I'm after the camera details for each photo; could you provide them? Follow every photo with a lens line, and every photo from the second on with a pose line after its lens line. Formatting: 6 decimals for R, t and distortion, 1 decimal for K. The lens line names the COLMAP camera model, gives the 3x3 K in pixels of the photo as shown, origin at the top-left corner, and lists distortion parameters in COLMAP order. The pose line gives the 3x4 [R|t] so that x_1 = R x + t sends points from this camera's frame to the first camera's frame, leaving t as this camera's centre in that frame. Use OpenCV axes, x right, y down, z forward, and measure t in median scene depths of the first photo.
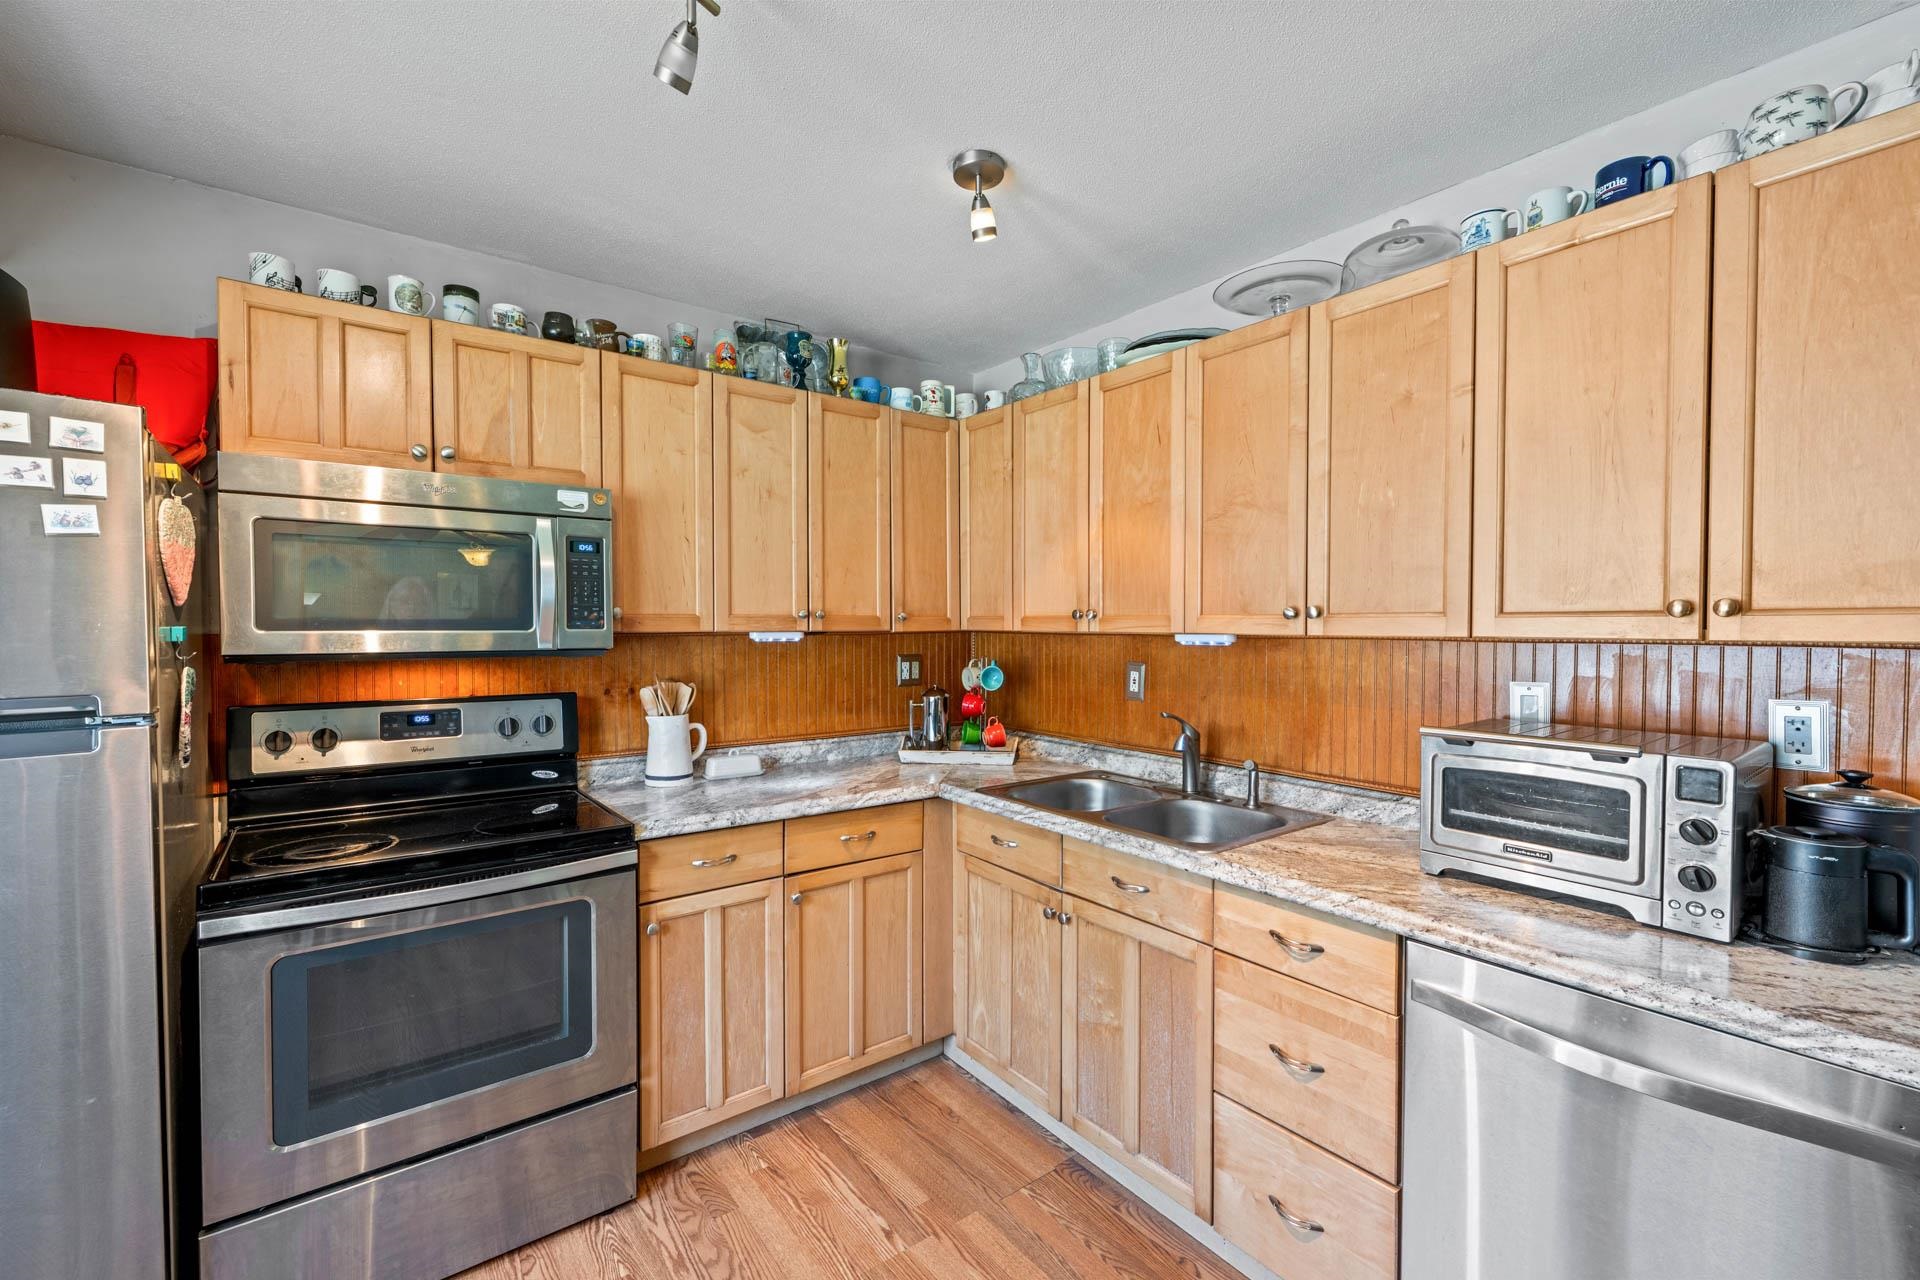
lens RADIAL K [[795.8, 0, 970.9], [0, 795.8, 644.0], [0, 0, 1]] dist [-0.004440, -0.001881]
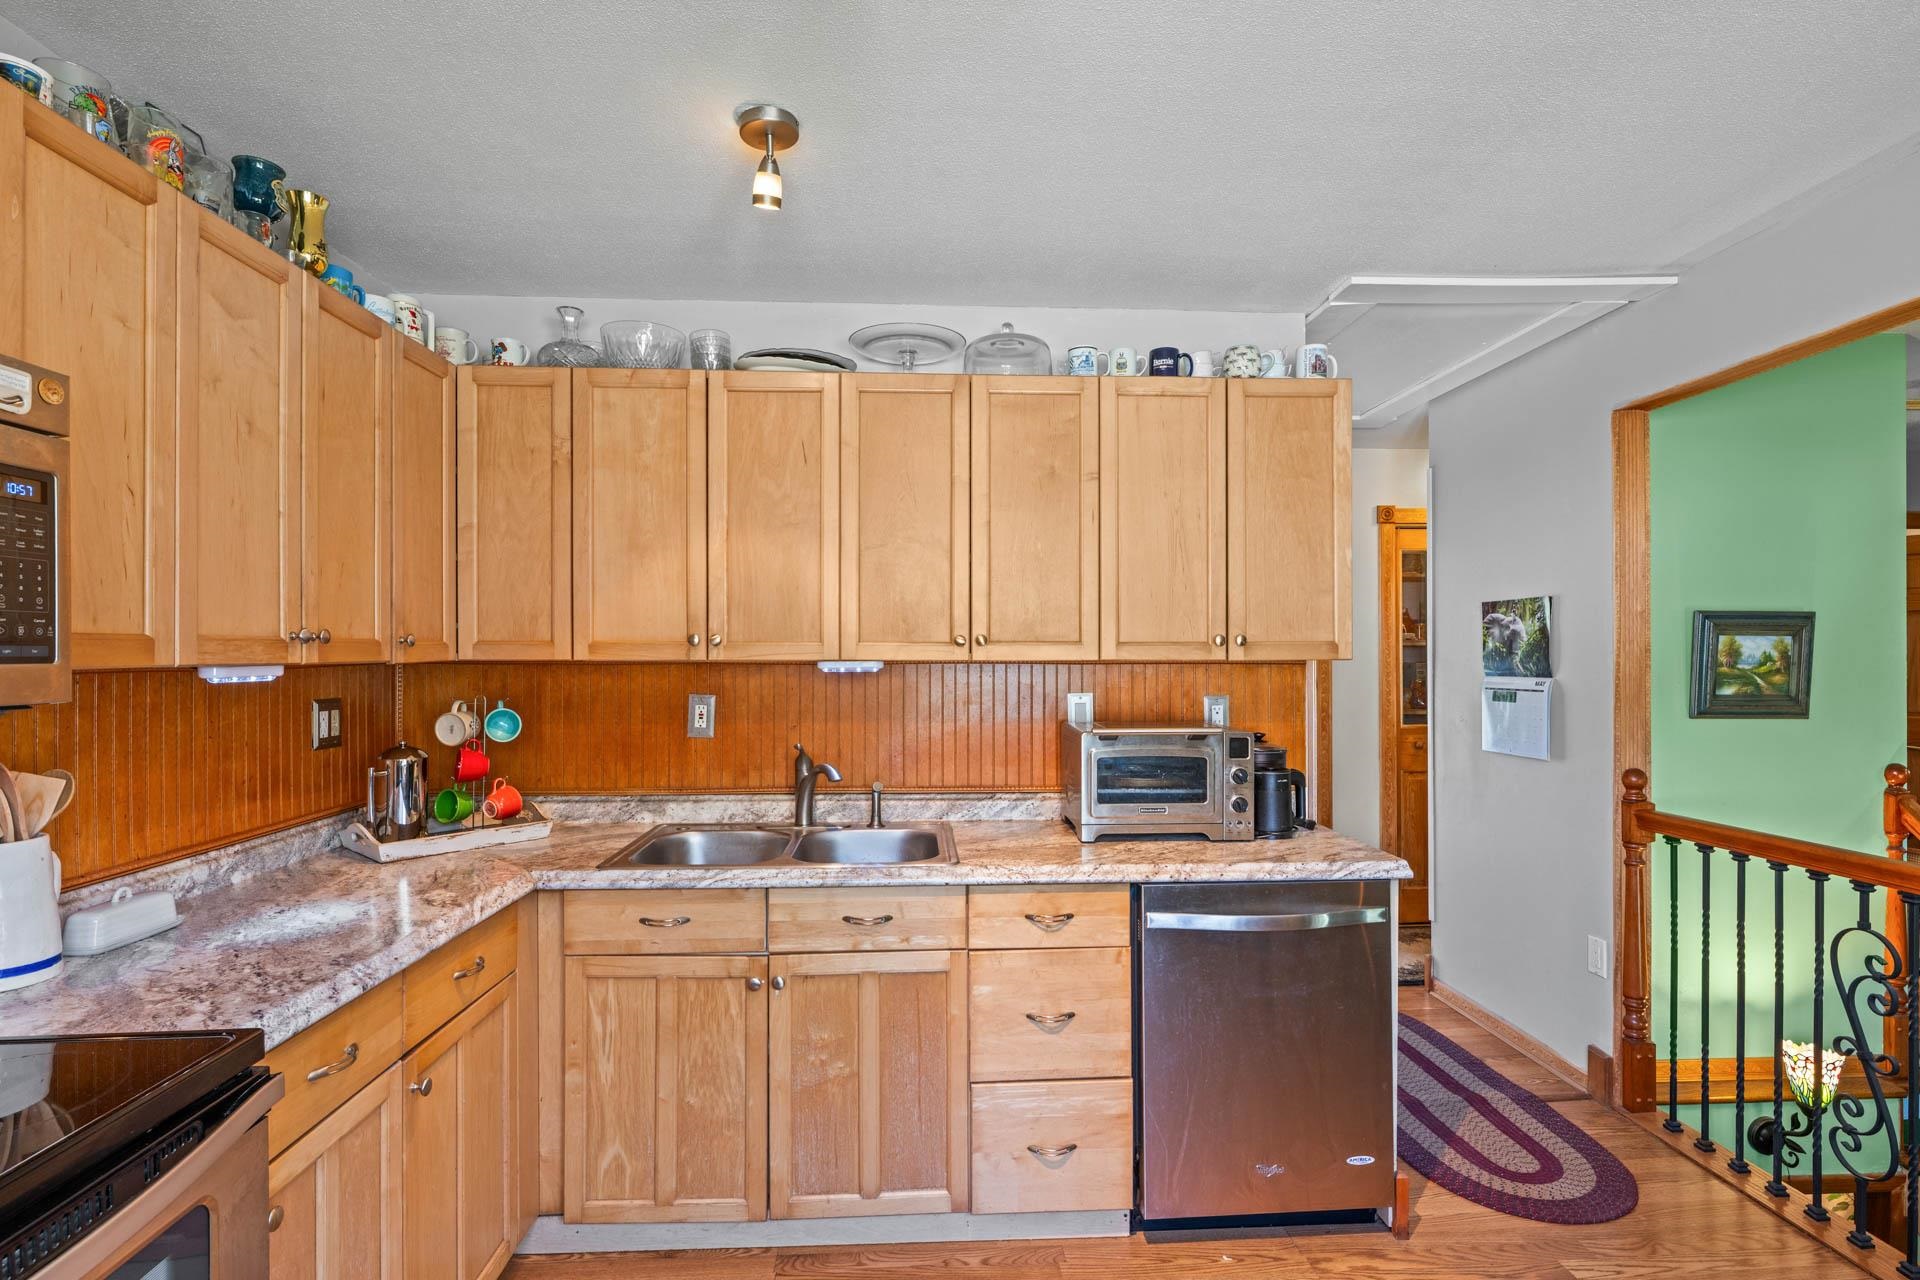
lens RADIAL K [[904.9, 0, 957.0], [0, 904.9, 647.6], [0, 0, 1]] dist [-0.002547, -0.000891]
pose [[0.570834, 0.000295, 0.821066, -0.584199], [0.021765, 0.999643, -0.015490, -0.008783], [-0.820777, 0.026713, 0.570624, 0.243490]]
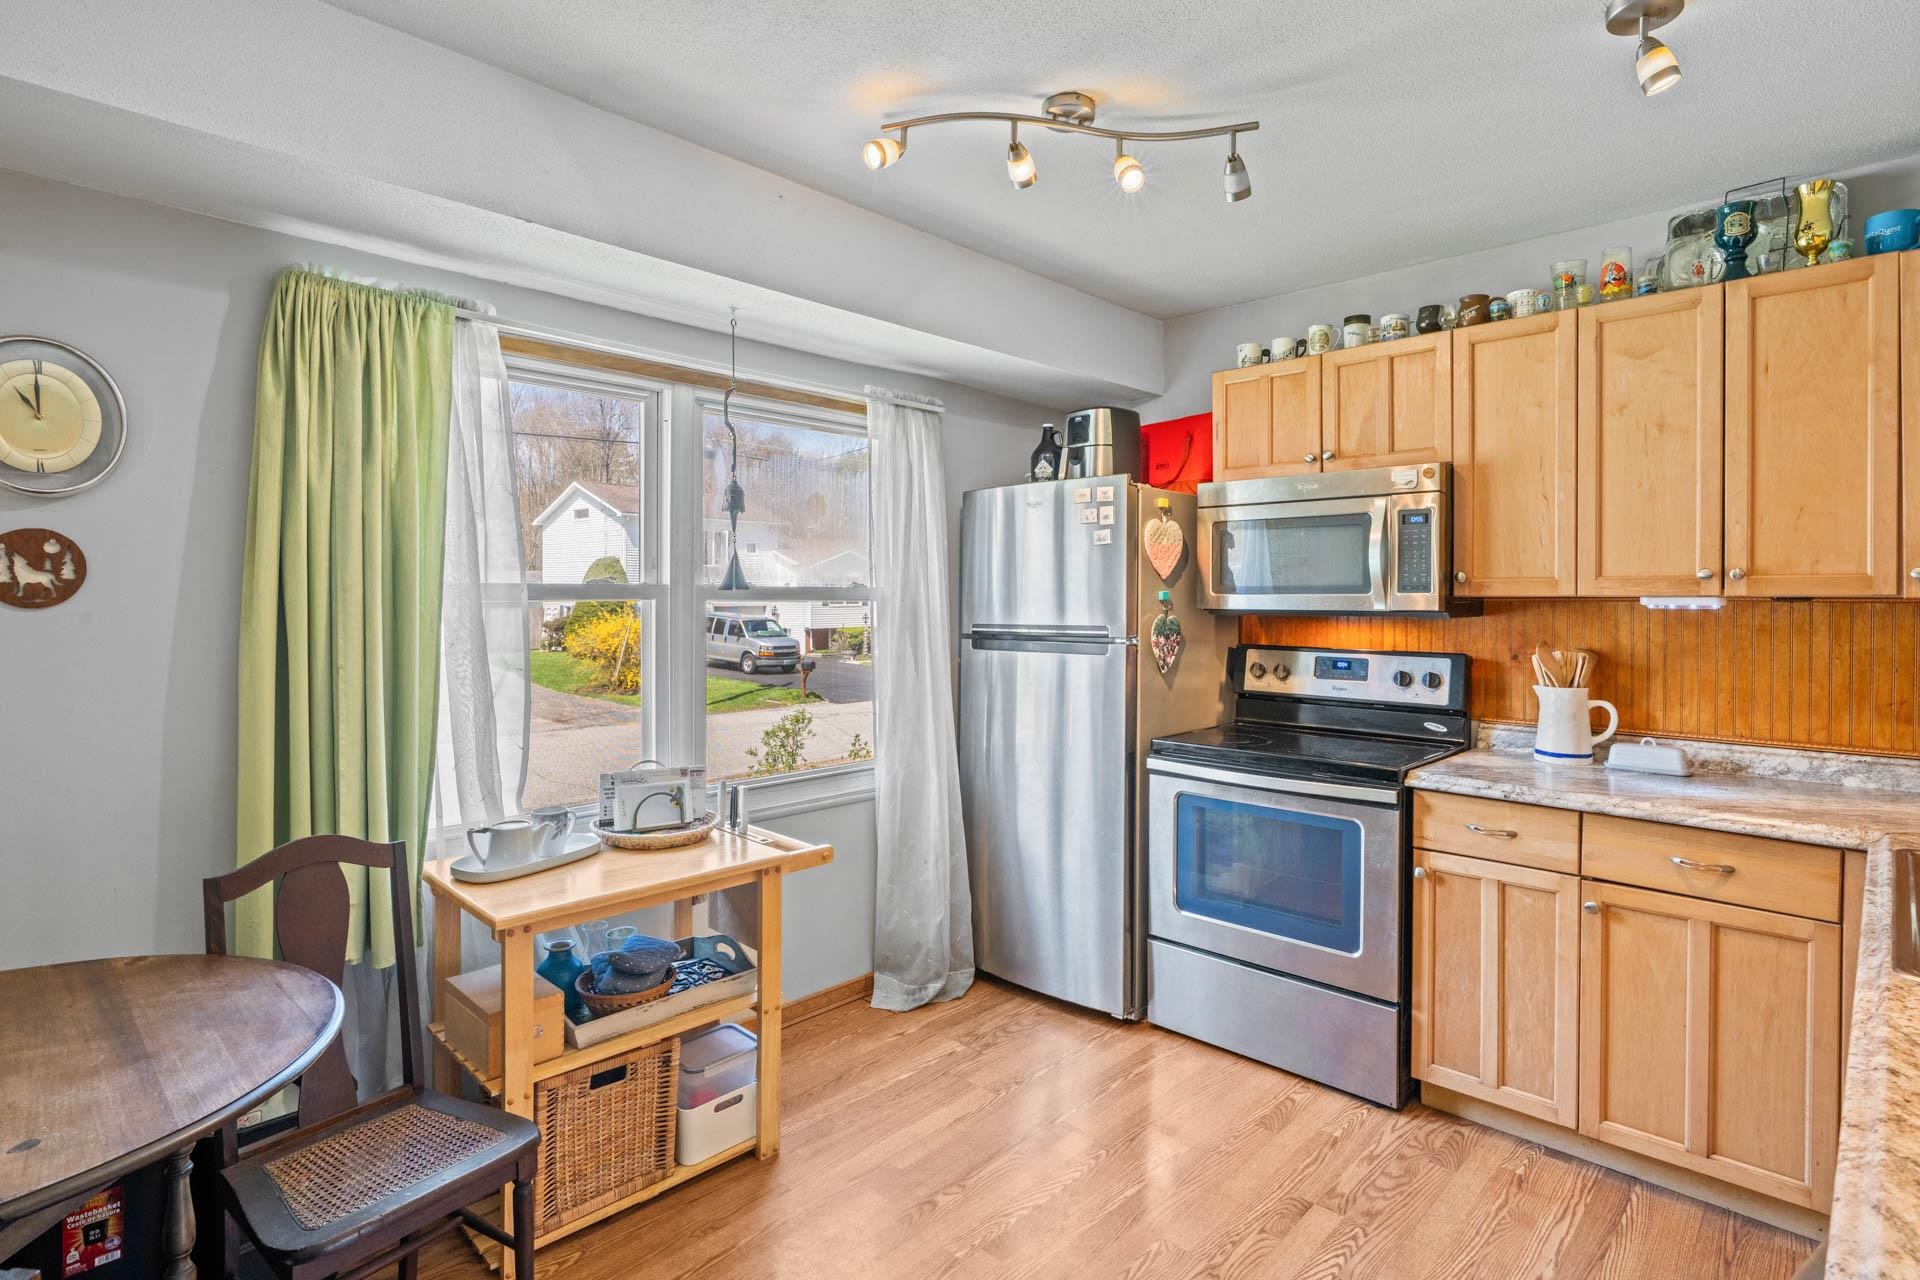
lens RADIAL K [[980.1, 0, 957.2], [0, 980.1, 605.0], [0, 0, 1]] dist [-0.007139, 0.001736]
pose [[0.144644, 0.011319, -0.989419, 0.745367], [-0.021340, 0.999738, 0.008317, 0.000170], [0.989254, 0.019912, 0.144848, 0.168557]]
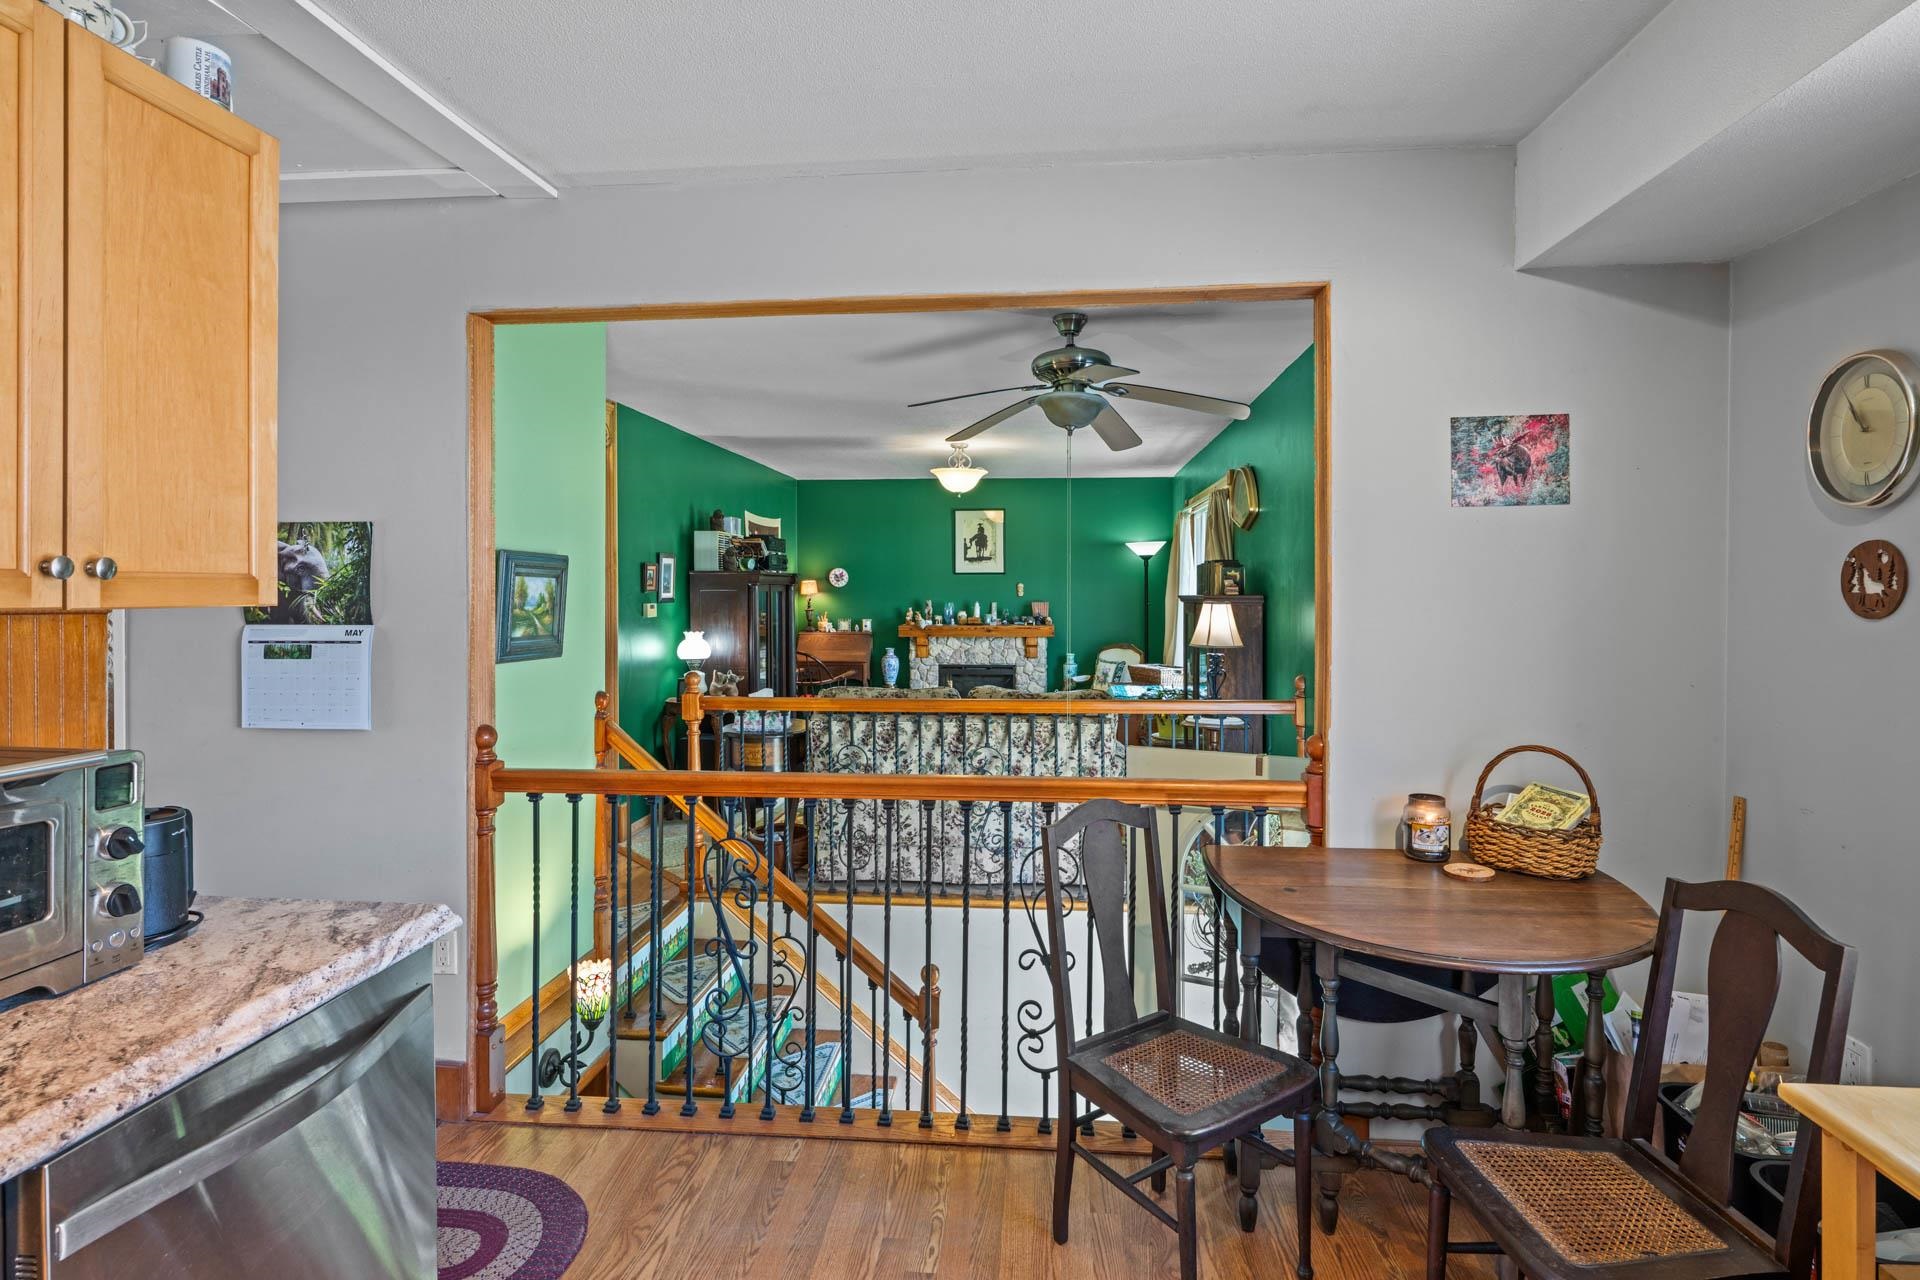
lens RADIAL K [[980.1, 0, 949.3], [0, 980.1, 601.7], [0, 0, 1]] dist [-0.007139, 0.001736]
pose [[-0.728141, -0.012275, 0.685317, -0.237954], [0.008194, 0.999612, 0.026610, -0.018743], [-0.685378, 0.024991, -0.727758, 0.691550]]
